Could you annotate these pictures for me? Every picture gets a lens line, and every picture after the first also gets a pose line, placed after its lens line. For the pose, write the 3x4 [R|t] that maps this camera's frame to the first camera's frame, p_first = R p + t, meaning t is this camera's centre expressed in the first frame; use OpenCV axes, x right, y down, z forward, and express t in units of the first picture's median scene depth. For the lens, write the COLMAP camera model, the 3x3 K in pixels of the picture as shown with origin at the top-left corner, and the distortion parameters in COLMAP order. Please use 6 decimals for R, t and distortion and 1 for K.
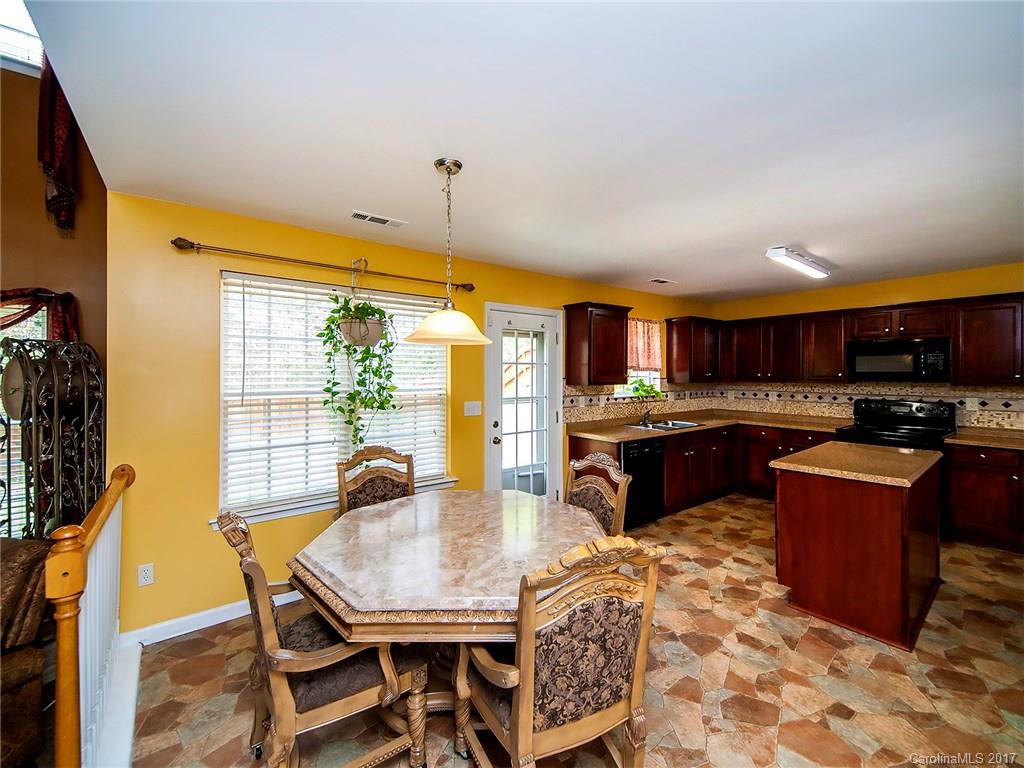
lens RADIAL K [[418.9, 0, 493.1], [0, 418.9, 373.2], [0, 0, 1]] dist [0.000961, -0.005782]
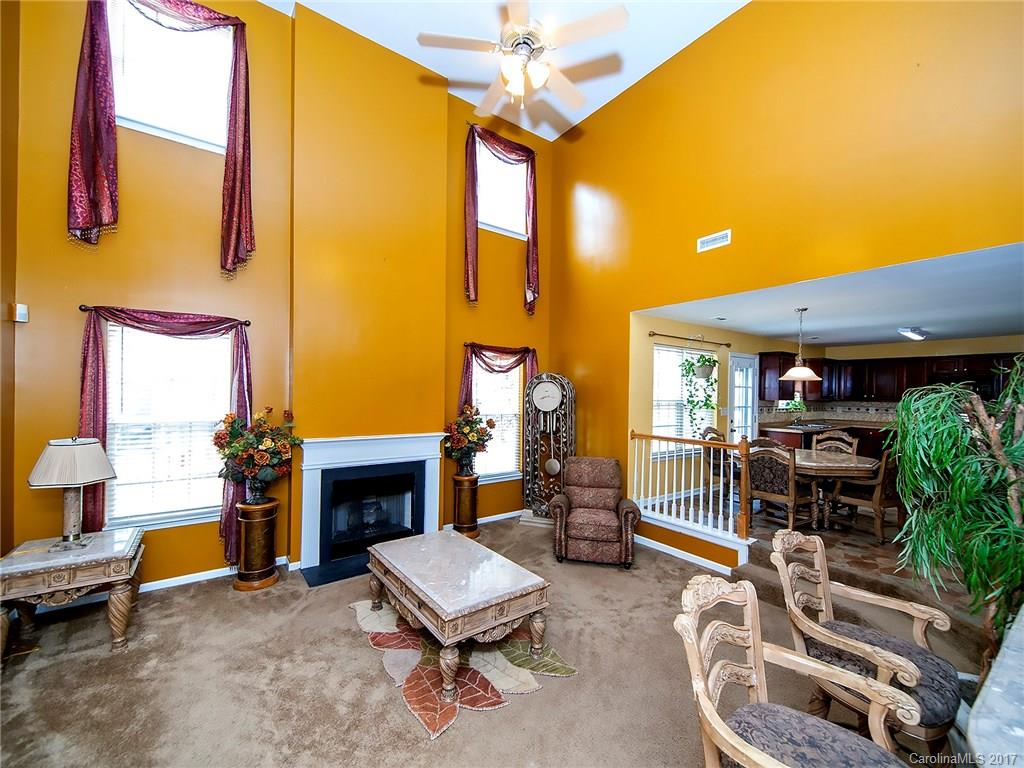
lens RADIAL K [[411.9, 0, 465.7], [0, 411.9, 394.5], [0, 0, 1]] dist [0.000709, -0.014213]
pose [[0.997469, 0.015028, -0.069497, -0.875589], [-0.014554, 0.999867, 0.007330, 0.010838], [0.069598, -0.006300, 0.997555, -0.714929]]
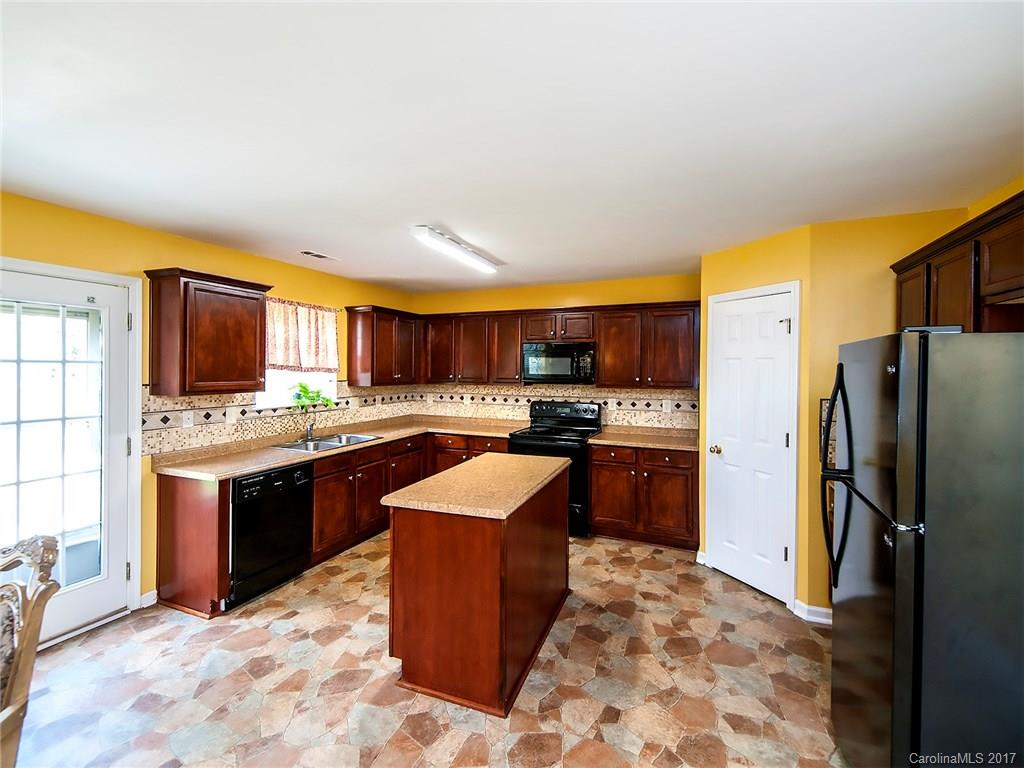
lens RADIAL K [[455.5, 0, 514.0], [0, 455.5, 370.3], [0, 0, 1]] dist [0.000097, -0.000410]
pose [[0.848714, 0.003094, 0.528842, 0.279912], [-0.005821, 0.999977, 0.003491, -0.015781], [-0.528819, -0.006041, 0.848713, 0.112671]]
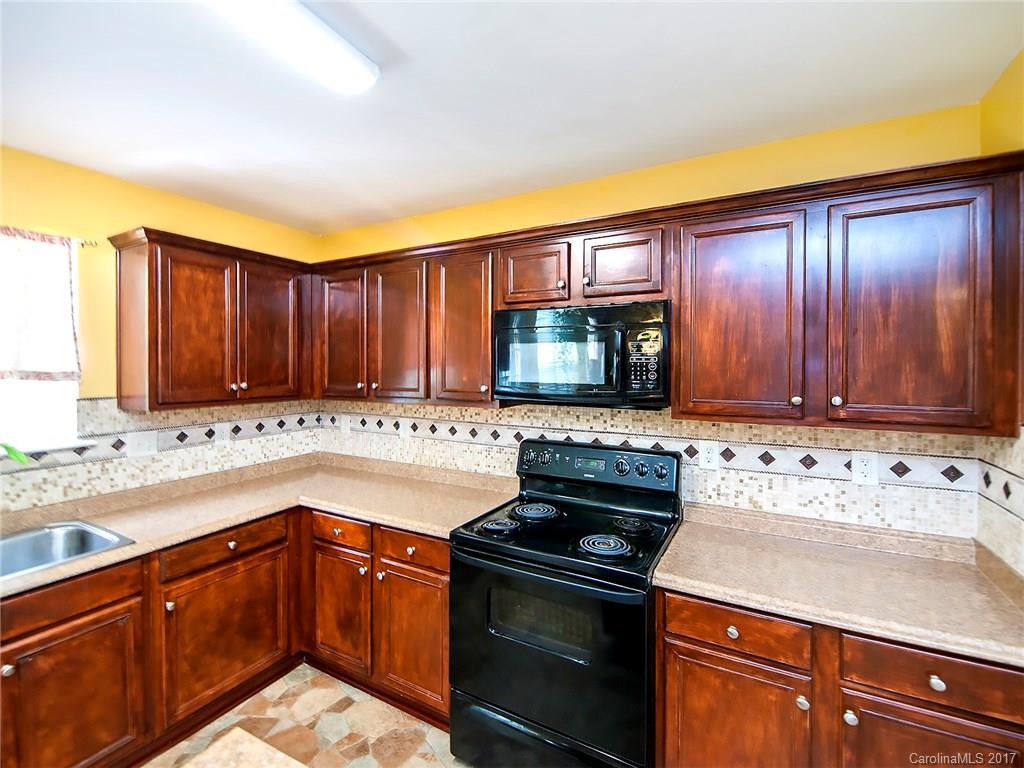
lens RADIAL K [[455.5, 0, 514.0], [0, 455.5, 370.3], [0, 0, 1]] dist [0.000097, -0.000410]
pose [[0.896993, -0.004576, 0.442021, 0.689484], [-0.000755, 0.999929, 0.011885, -0.020961], [-0.442044, -0.010995, 0.896926, 0.601345]]
